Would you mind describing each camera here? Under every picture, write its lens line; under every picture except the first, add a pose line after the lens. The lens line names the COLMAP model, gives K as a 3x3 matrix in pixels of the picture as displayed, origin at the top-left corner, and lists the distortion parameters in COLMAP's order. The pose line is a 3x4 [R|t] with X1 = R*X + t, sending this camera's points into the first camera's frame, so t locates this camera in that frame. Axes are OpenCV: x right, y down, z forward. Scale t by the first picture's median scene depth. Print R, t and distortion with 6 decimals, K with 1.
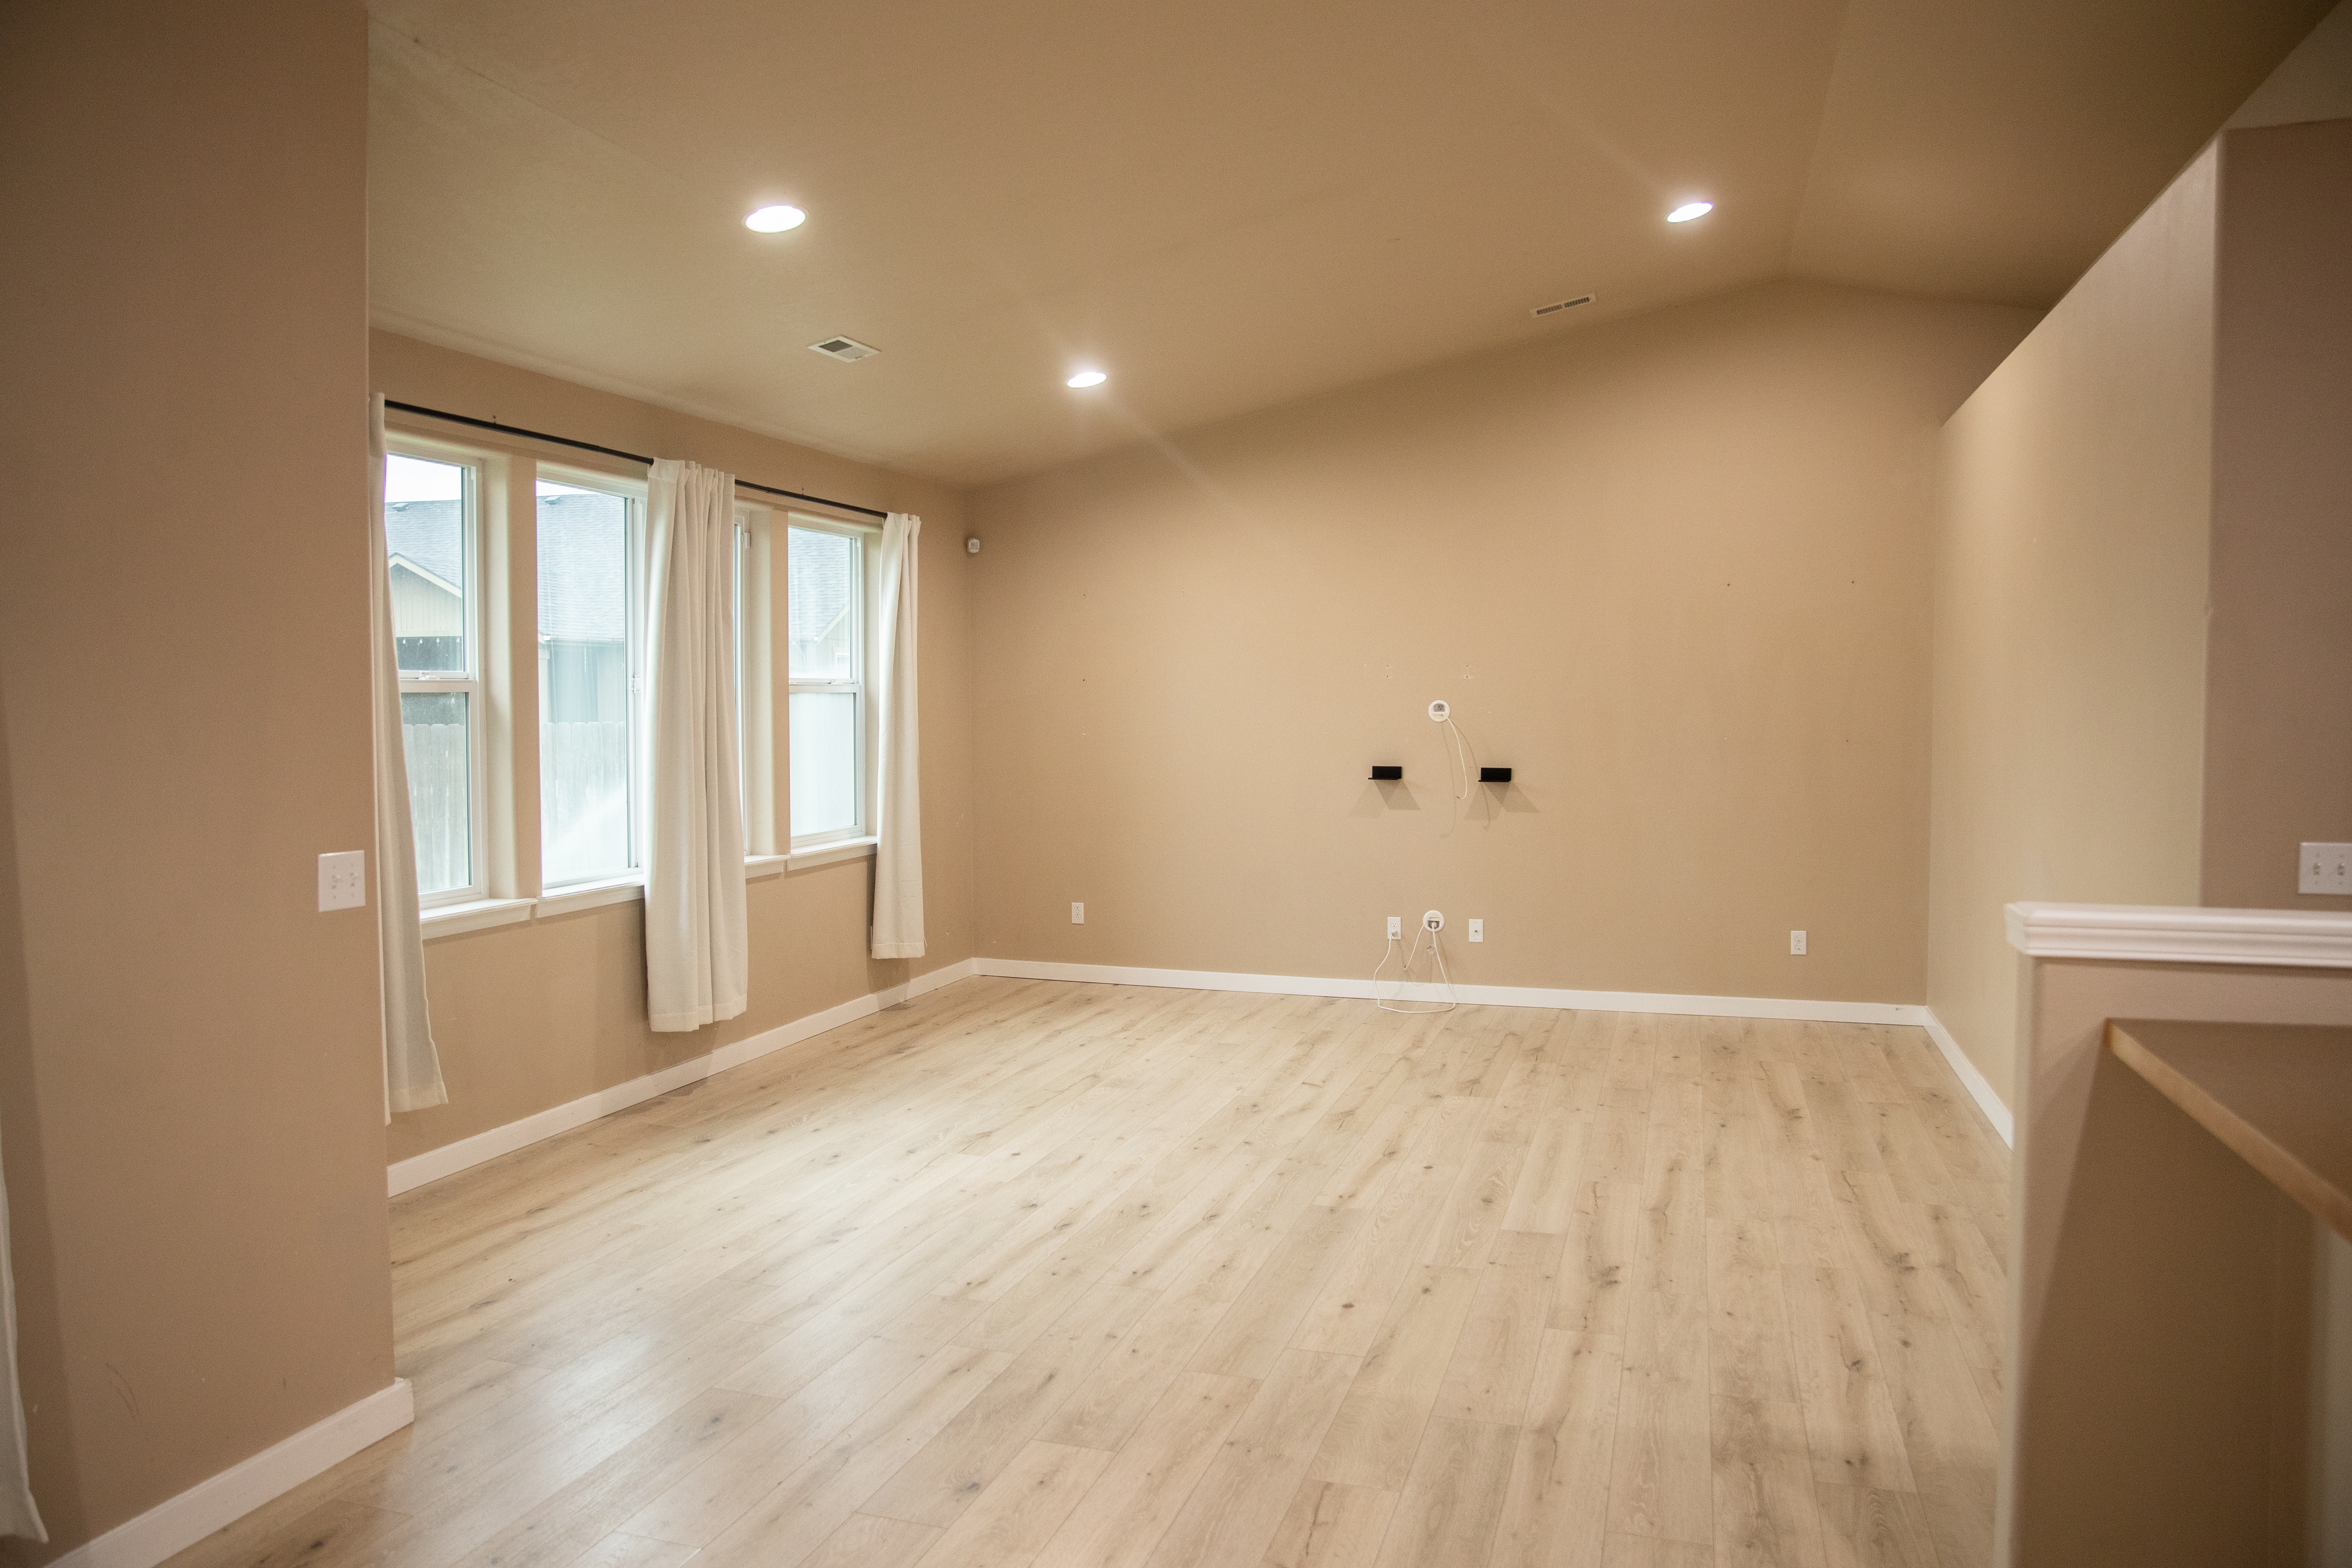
lens RADIAL K [[1617.7, 0, 1174.7], [0, 1617.7, 784.0], [0, 0, 1]] dist [-0.047552, -0.004860]
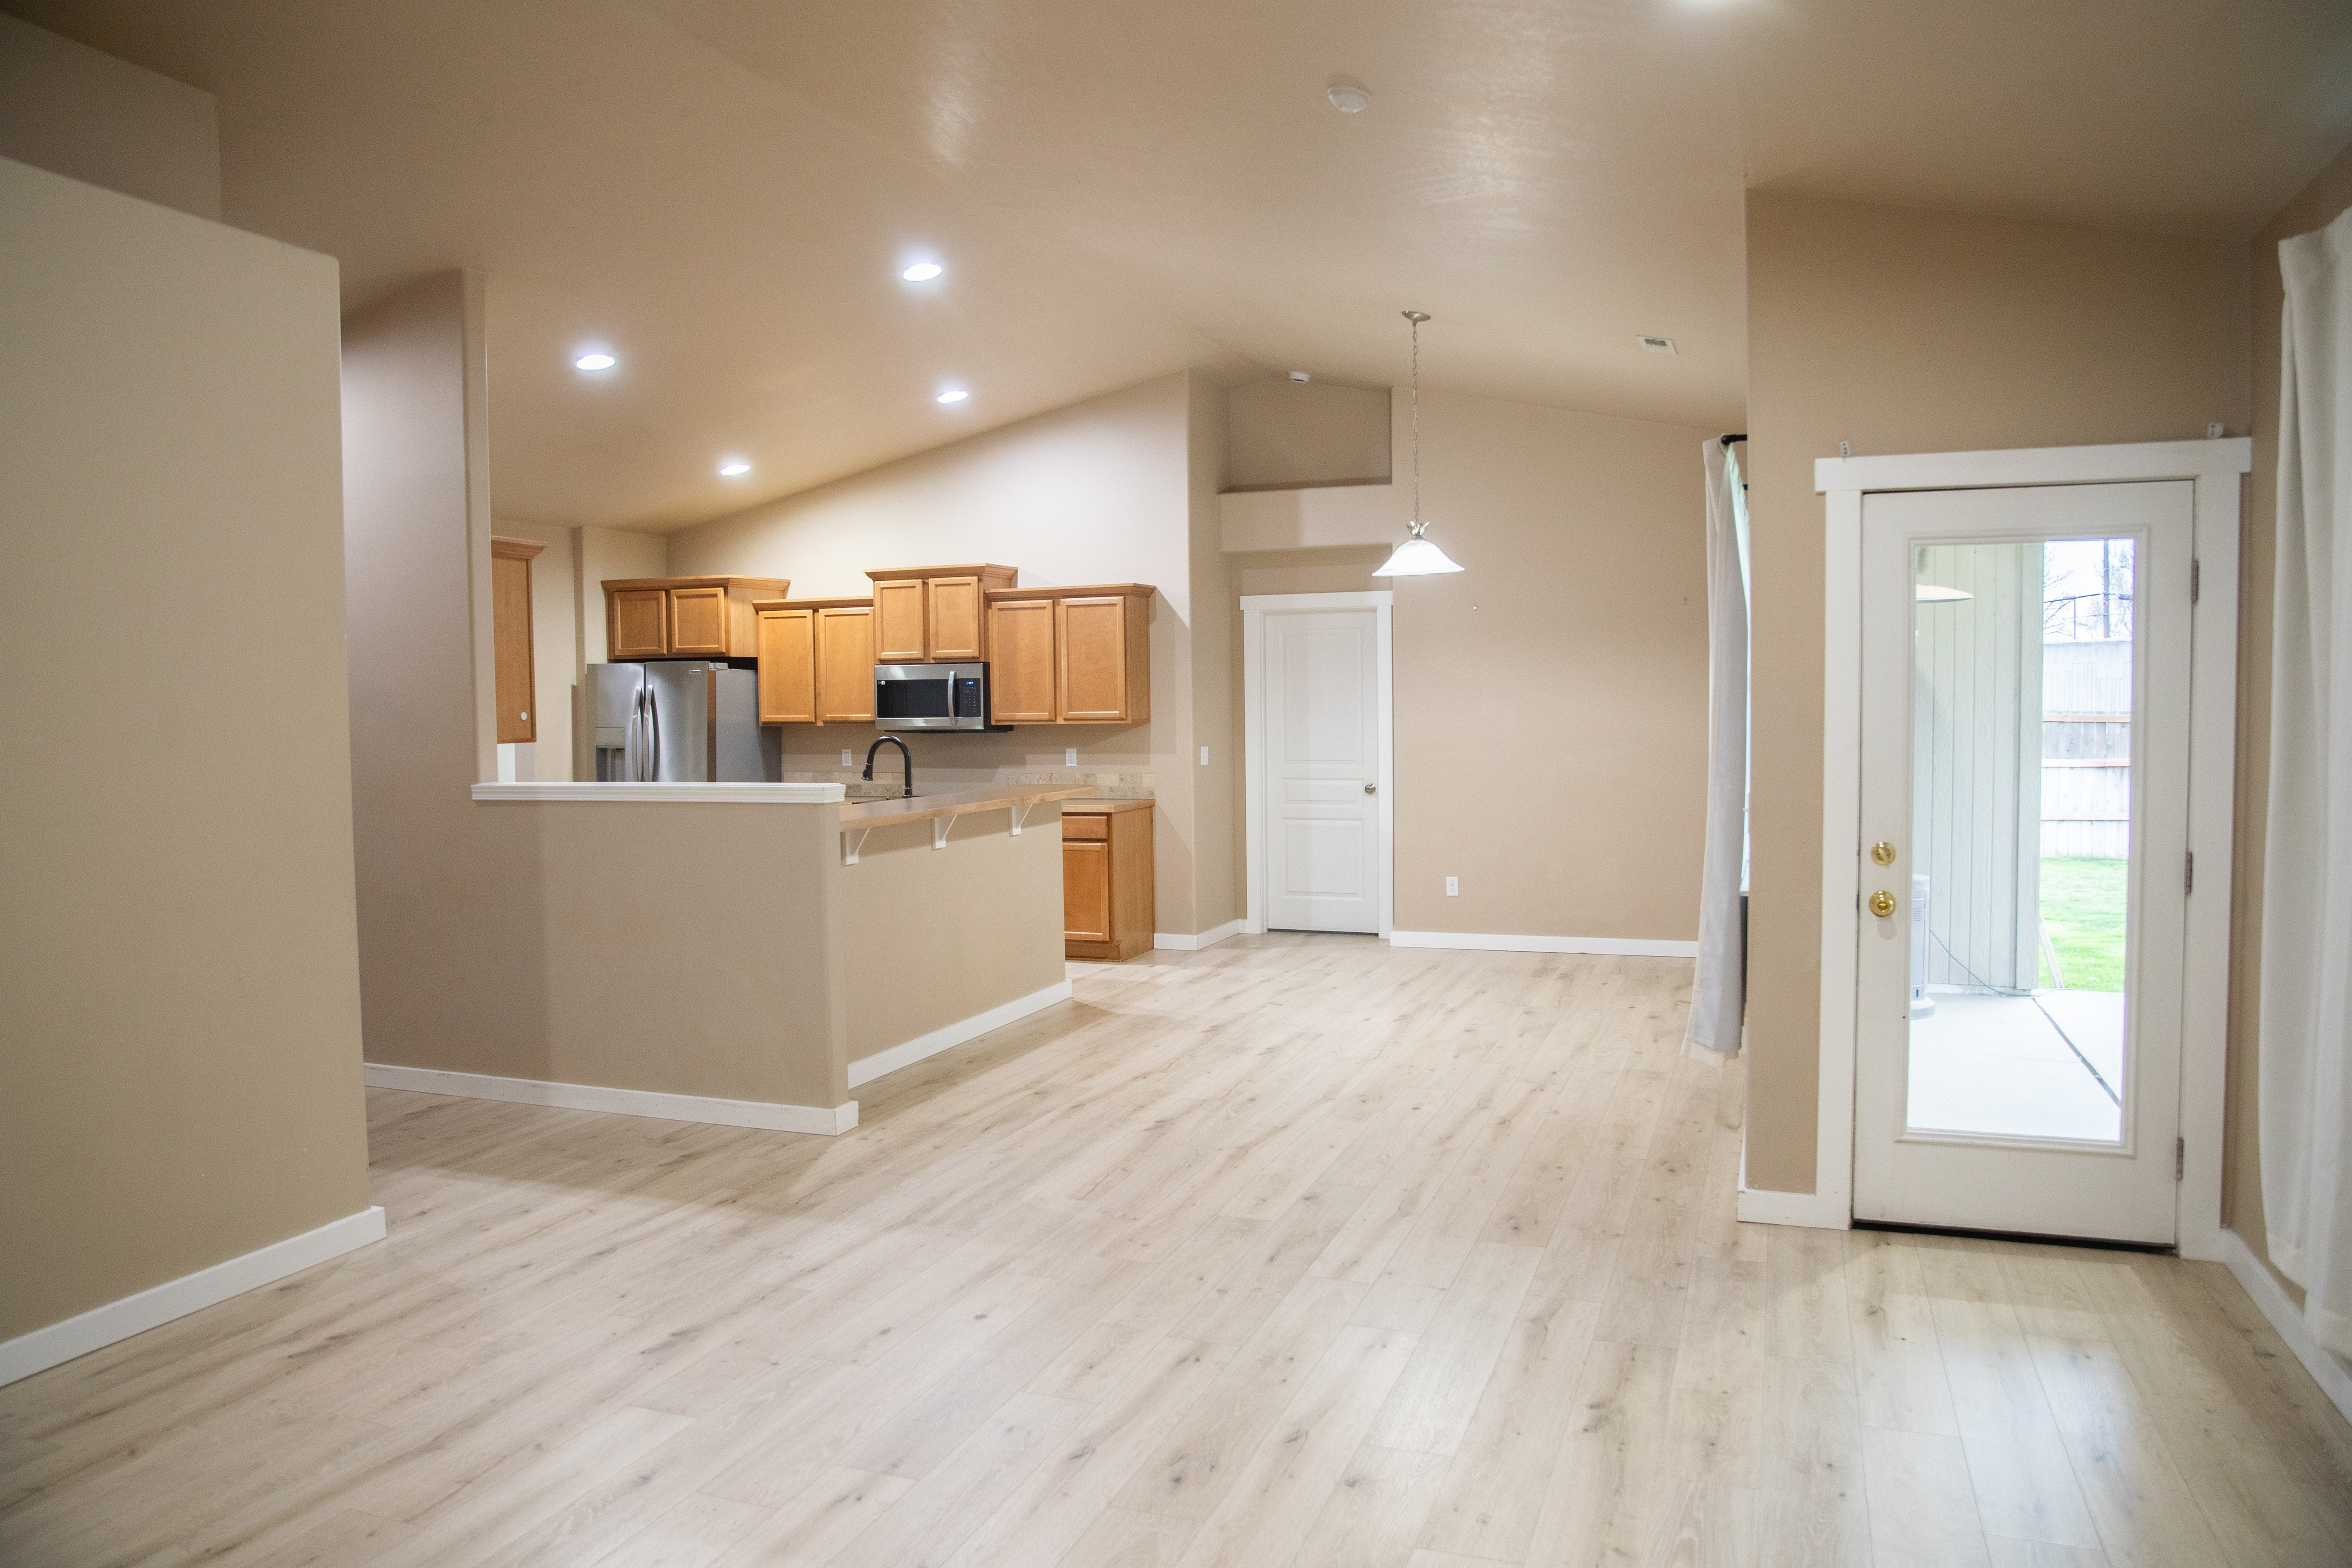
lens RADIAL K [[1617.7, 0, 1165.3], [0, 1617.7, 778.9], [0, 0, 1]] dist [-0.047552, -0.004860]
pose [[-0.998102, 0.010396, 0.060696, -0.074547], [0.016595, 0.994590, 0.102540, -0.109915], [-0.059301, 0.103352, -0.992875, 2.155630]]
